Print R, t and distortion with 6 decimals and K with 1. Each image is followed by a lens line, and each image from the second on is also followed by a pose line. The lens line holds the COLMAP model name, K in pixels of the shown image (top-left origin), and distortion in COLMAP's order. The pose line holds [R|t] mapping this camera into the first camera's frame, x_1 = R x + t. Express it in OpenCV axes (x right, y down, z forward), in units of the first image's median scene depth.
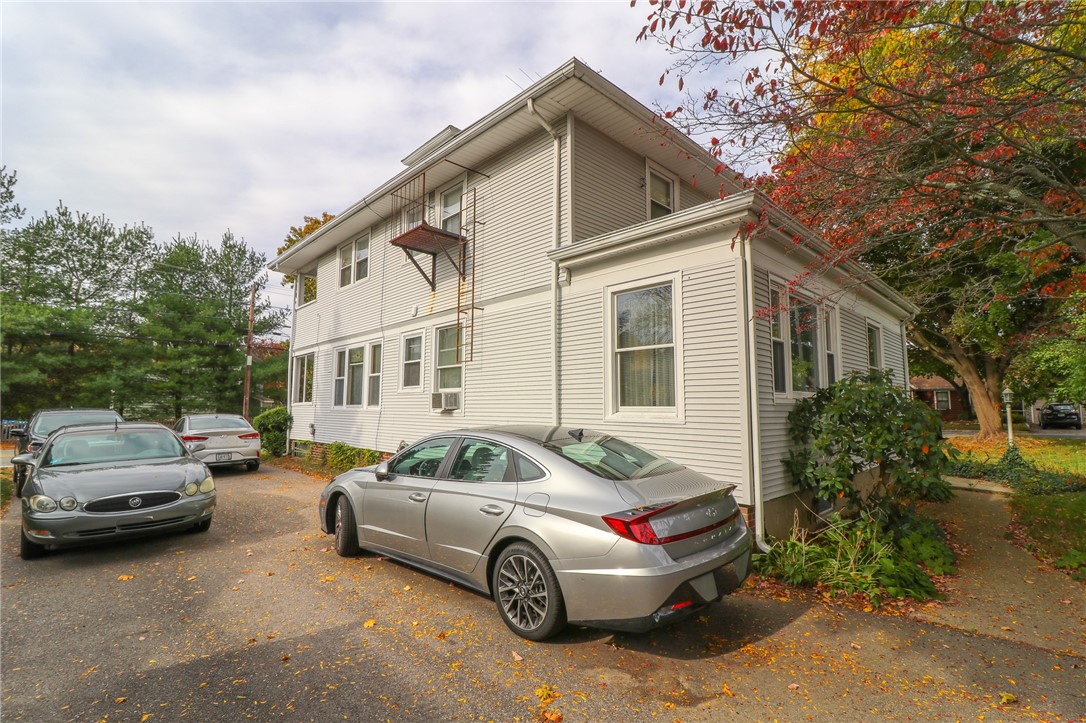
lens RADIAL K [[499.2, 0, 543.0], [0, 499.2, 361.5], [0, 0, 1]] dist [-0.002373, -0.007970]
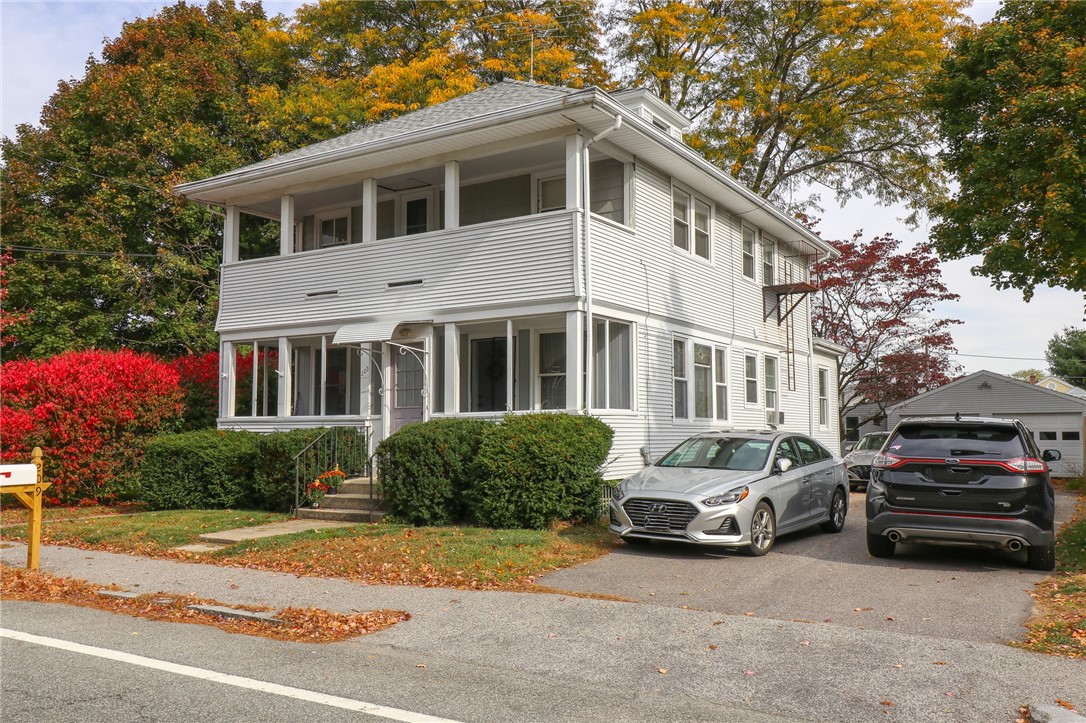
lens RADIAL K [[890.7, 0, 543.0], [0, 890.7, 361.5], [0, 0, 1]] dist [0.037186, -0.001543]
pose [[-0.244465, 0.070347, 0.967103, -1.681695], [-0.094646, 0.990871, -0.096001, 0.157825], [-0.965028, -0.115001, -0.235575, 1.586045]]
